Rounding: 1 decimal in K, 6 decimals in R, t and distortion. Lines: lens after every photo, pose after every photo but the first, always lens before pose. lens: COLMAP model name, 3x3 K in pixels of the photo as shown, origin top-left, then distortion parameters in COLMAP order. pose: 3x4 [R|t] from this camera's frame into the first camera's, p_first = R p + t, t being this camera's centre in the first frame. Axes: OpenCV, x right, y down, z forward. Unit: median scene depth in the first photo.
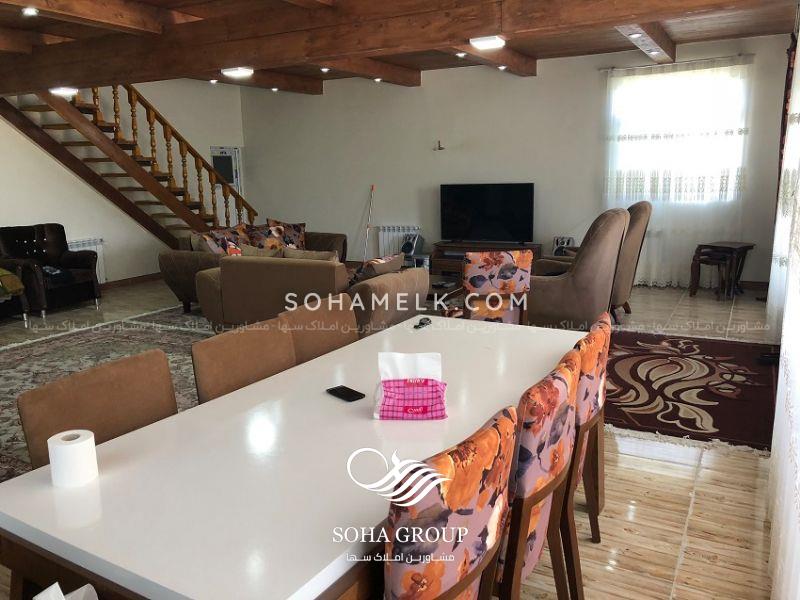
lens RADIAL K [[656.6, 0, 401.2], [0, 656.6, 303.0], [0, 0, 1]] dist [0.040487, -0.052500]
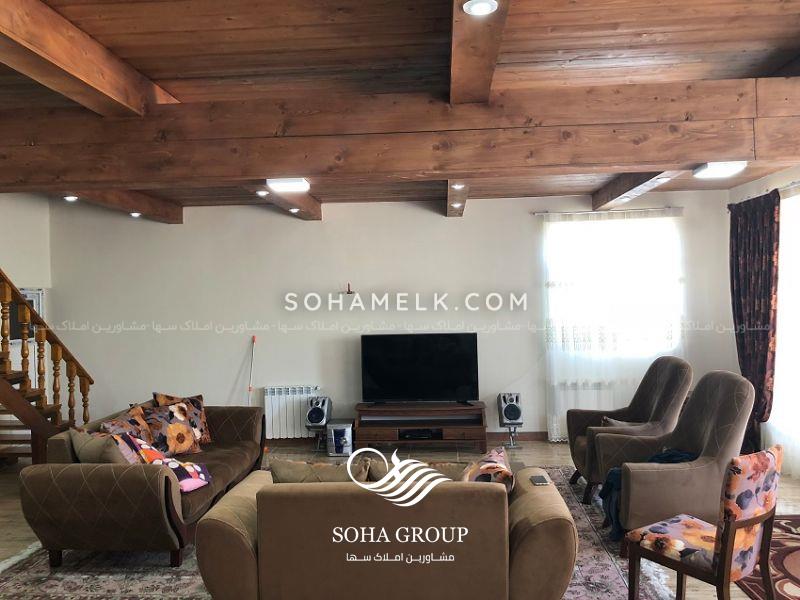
lens RADIAL K [[656.6, 0, 400.2], [0, 656.6, 297.6], [0, 0, 1]] dist [0.040487, -0.052500]
pose [[0.906788, 0.000709, 0.421587, -0.397651], [0.086956, 0.978182, -0.188678, -0.111850], [-0.412522, 0.207751, 0.886942, 0.403180]]
